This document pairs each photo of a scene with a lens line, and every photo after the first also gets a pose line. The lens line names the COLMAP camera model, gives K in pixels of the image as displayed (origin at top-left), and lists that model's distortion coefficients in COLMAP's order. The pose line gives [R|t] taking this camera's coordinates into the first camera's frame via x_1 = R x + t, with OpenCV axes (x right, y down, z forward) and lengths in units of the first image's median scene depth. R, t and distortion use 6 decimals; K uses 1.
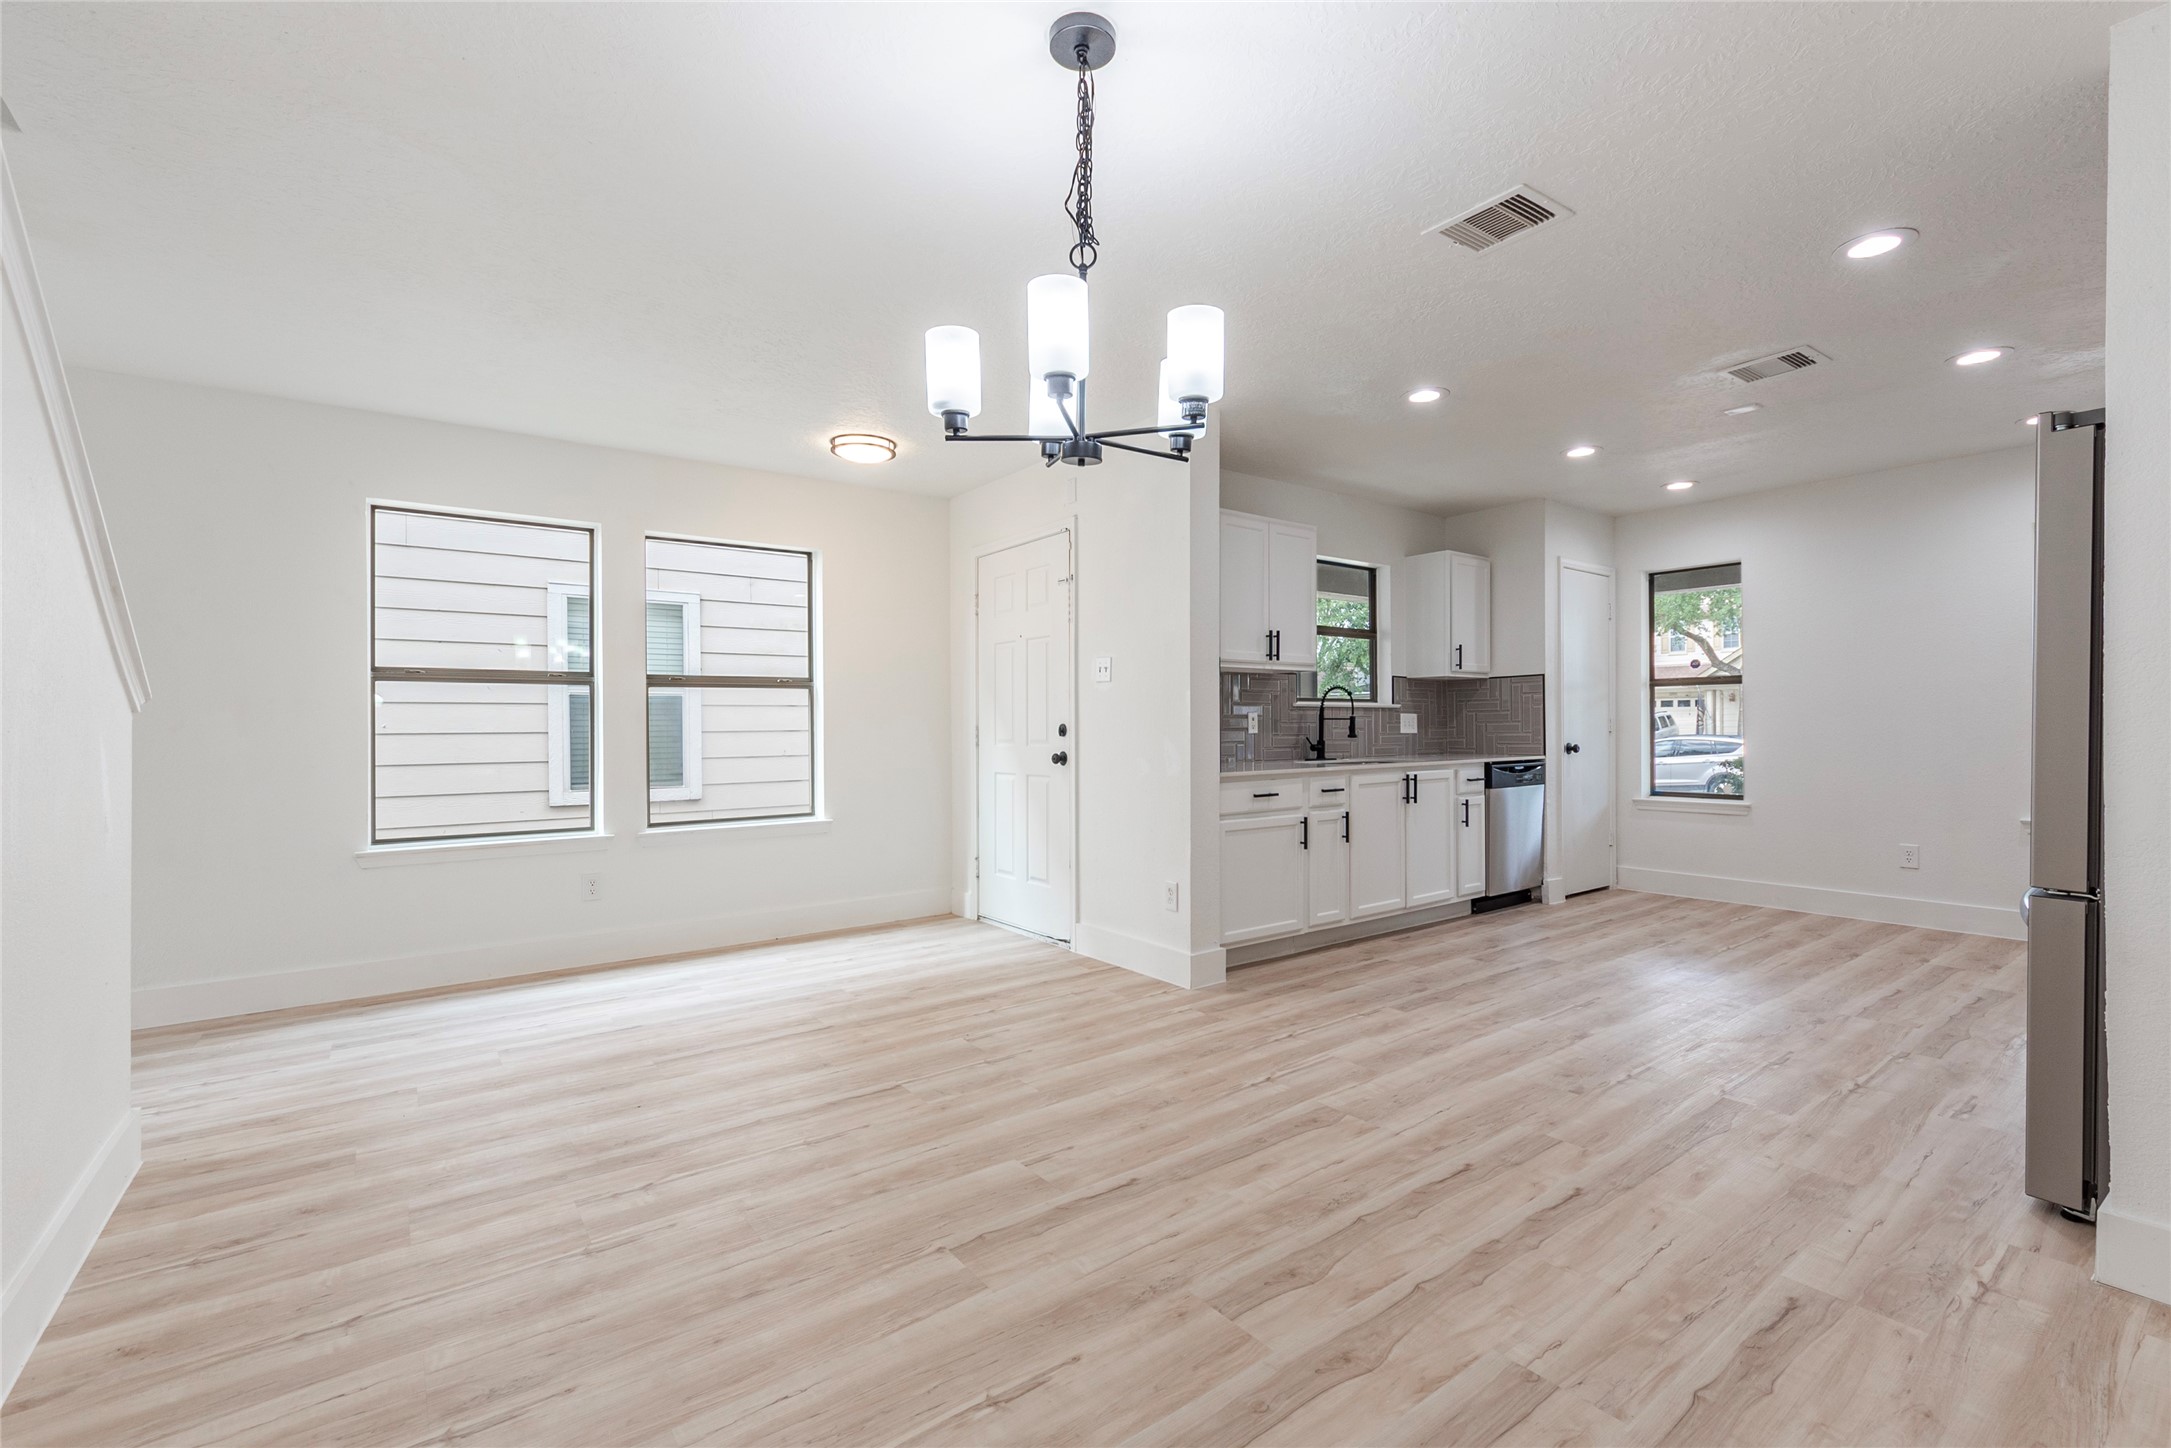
lens RADIAL K [[950.3, 0, 1095.5], [0, 950.3, 728.8], [0, 0, 1]] dist [0.000573, -0.000836]
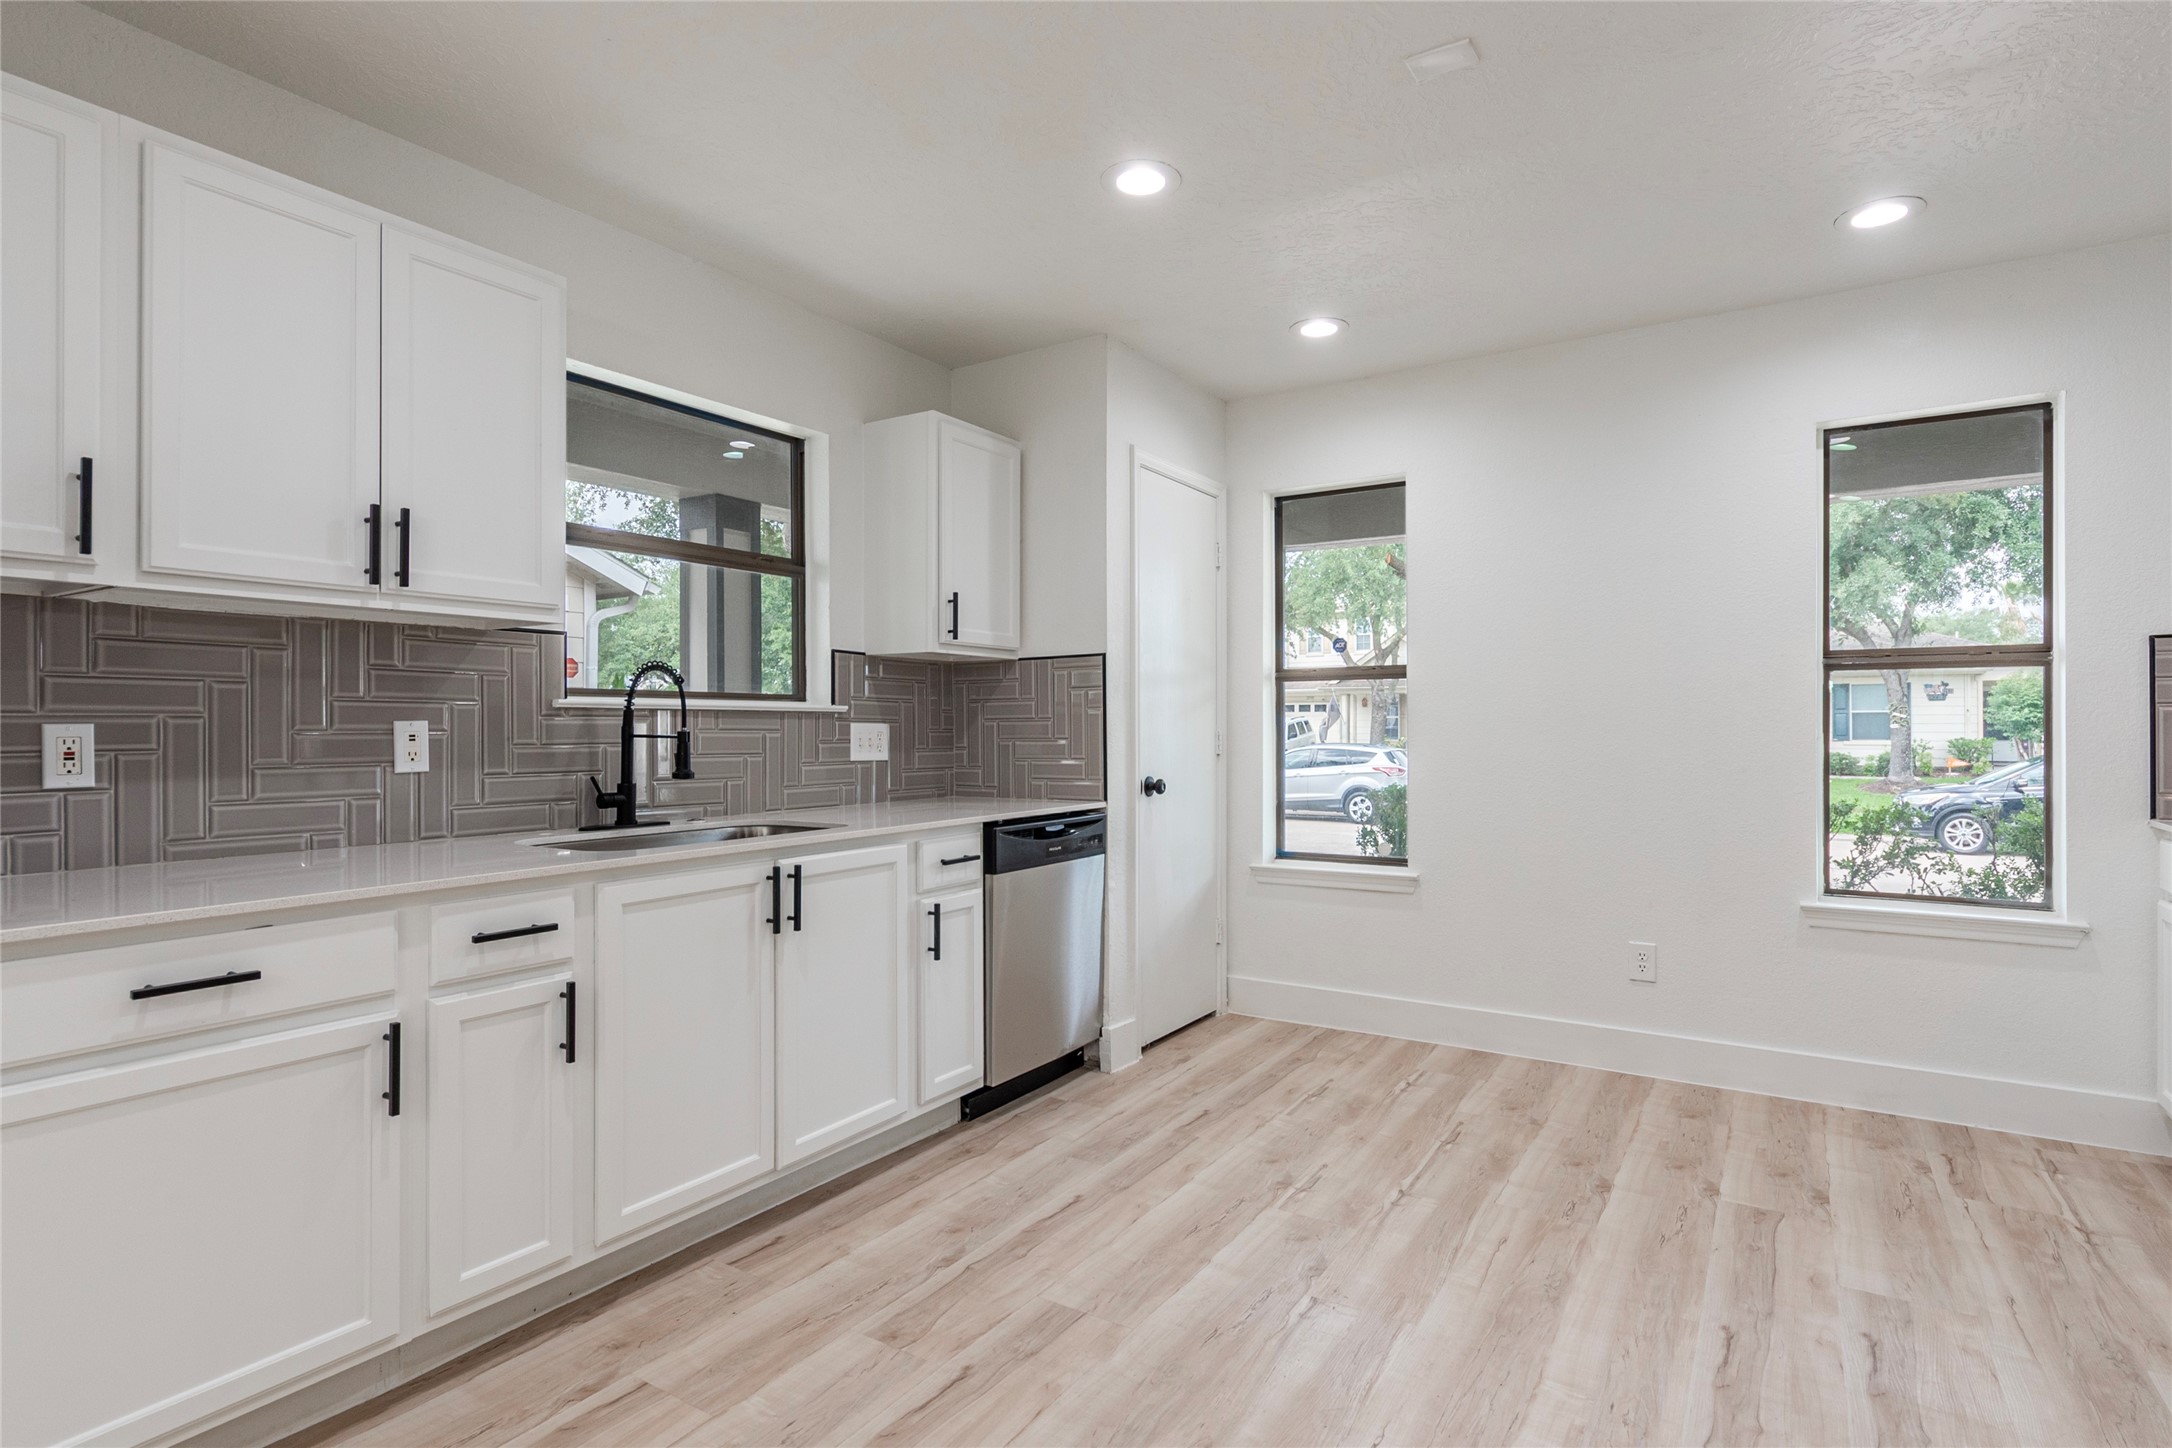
lens RADIAL K [[1092.6, 0, 1102.2], [0, 1092.6, 727.9], [0, 0, 1]] dist [0.003898, -0.001840]
pose [[0.936689, 0.004425, 0.350134, 0.265542], [-0.003073, 0.999986, -0.004417, -0.012522], [-0.350149, 0.003062, 0.936689, 0.434410]]
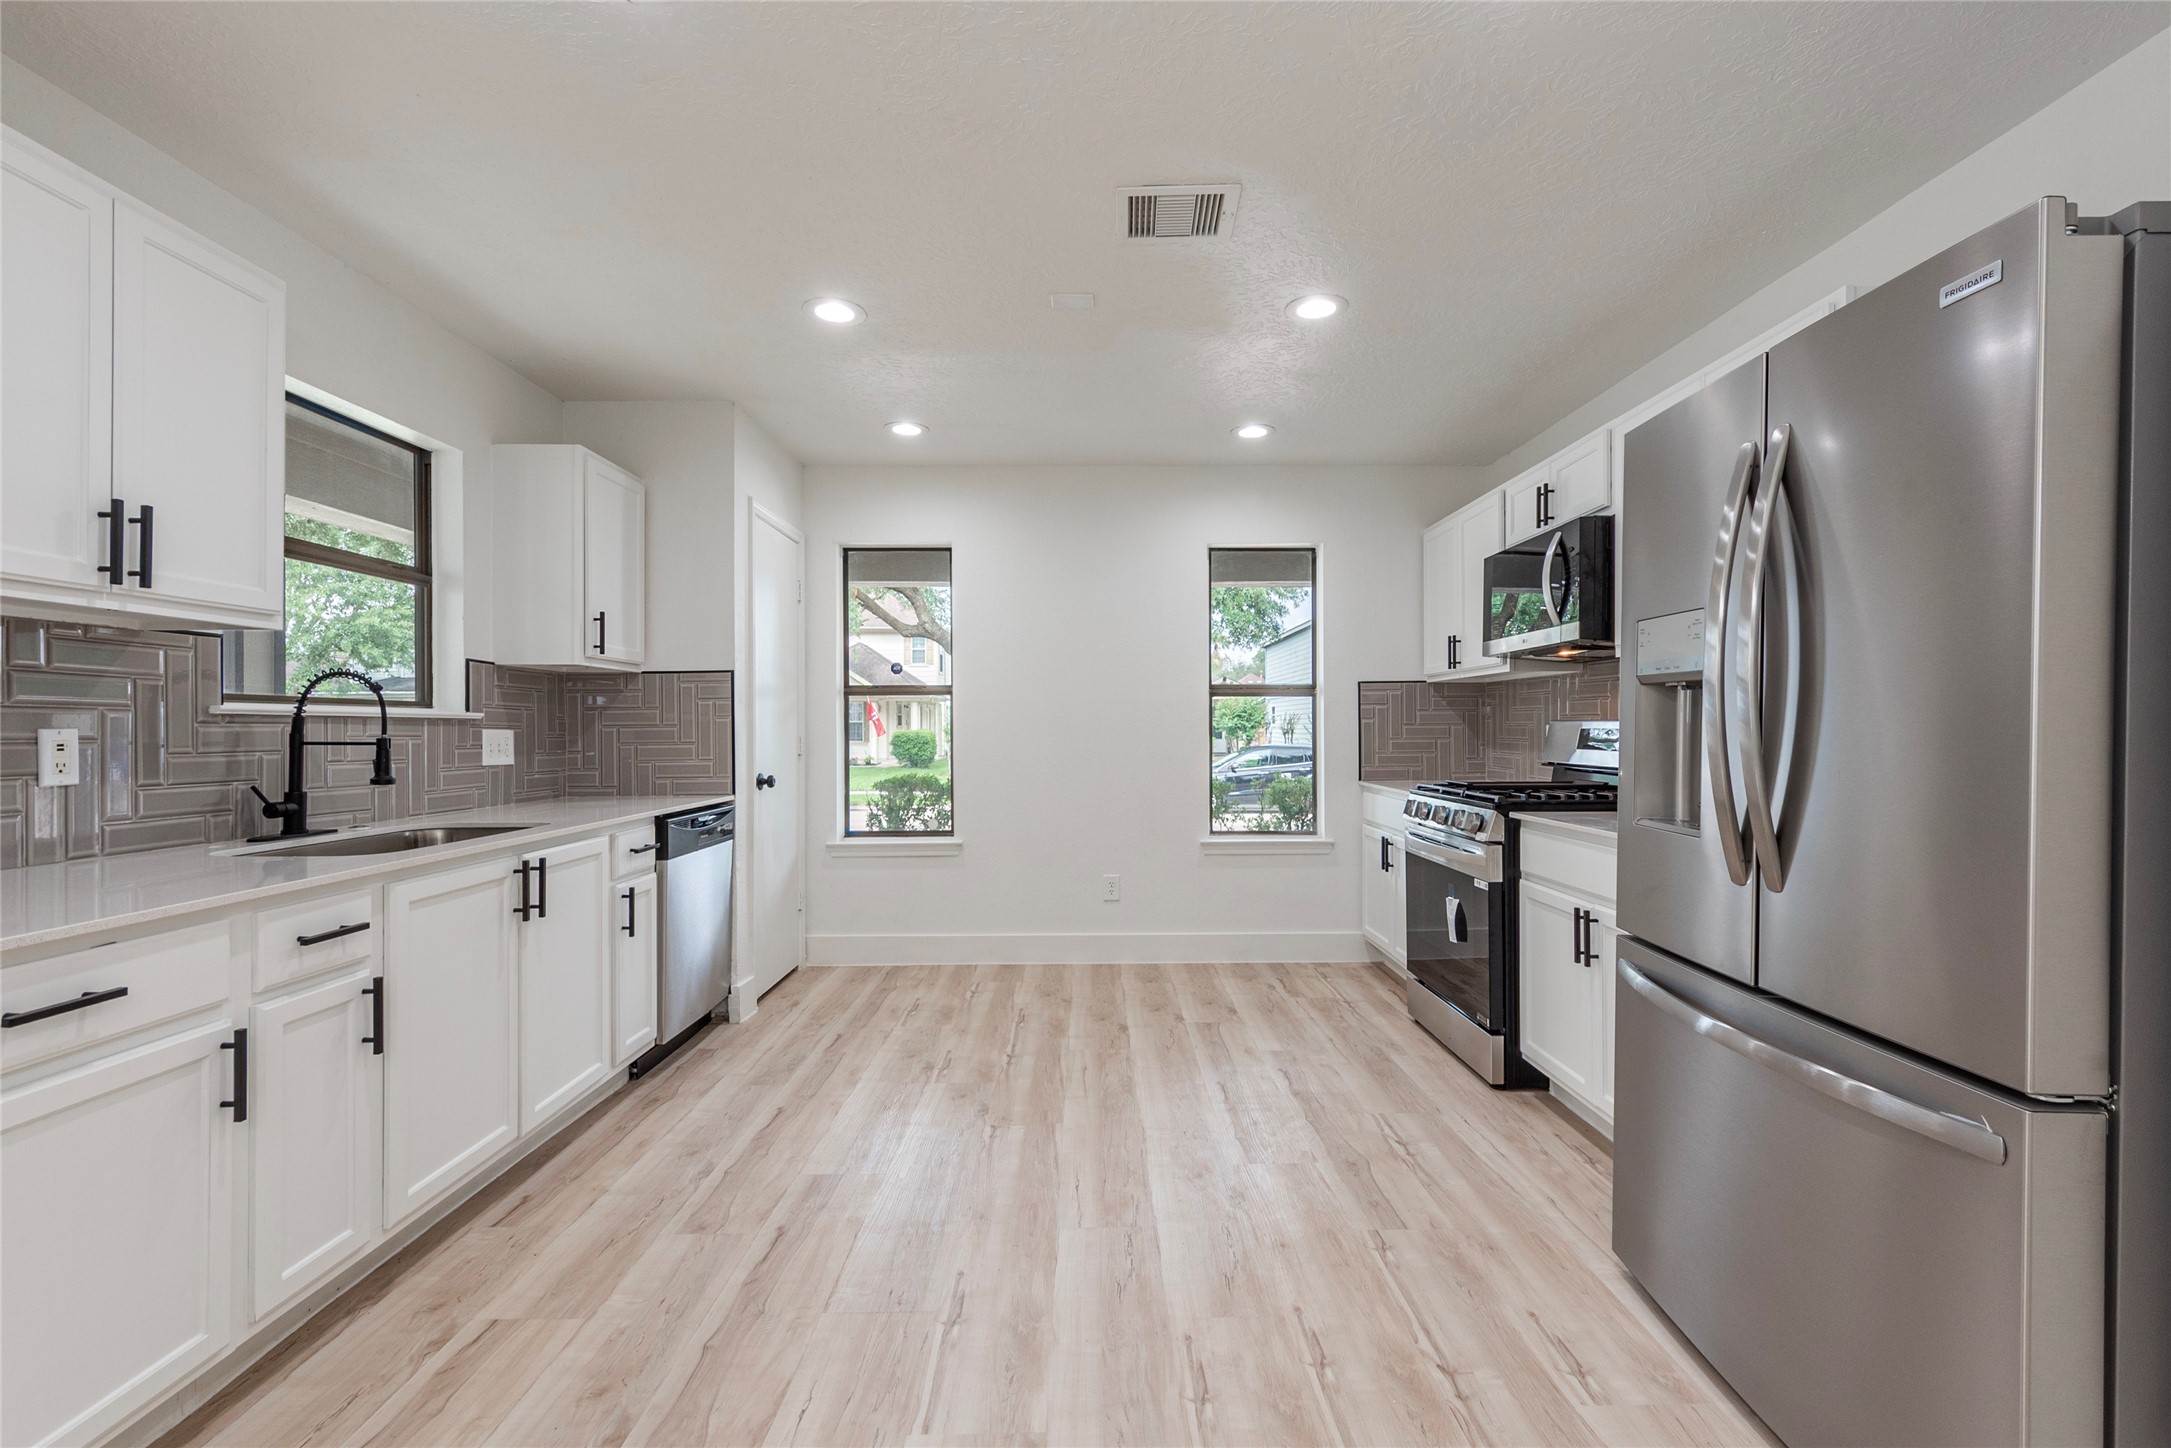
lens RADIAL K [[950.3, 0, 1106.1], [0, 950.3, 726.9], [0, 0, 1]] dist [0.000573, -0.000836]
pose [[0.588597, 0.006105, 0.808403, 0.101842], [0.002321, 0.999955, -0.009241, -0.013014], [-0.808423, 0.007316, 0.588556, 0.435224]]
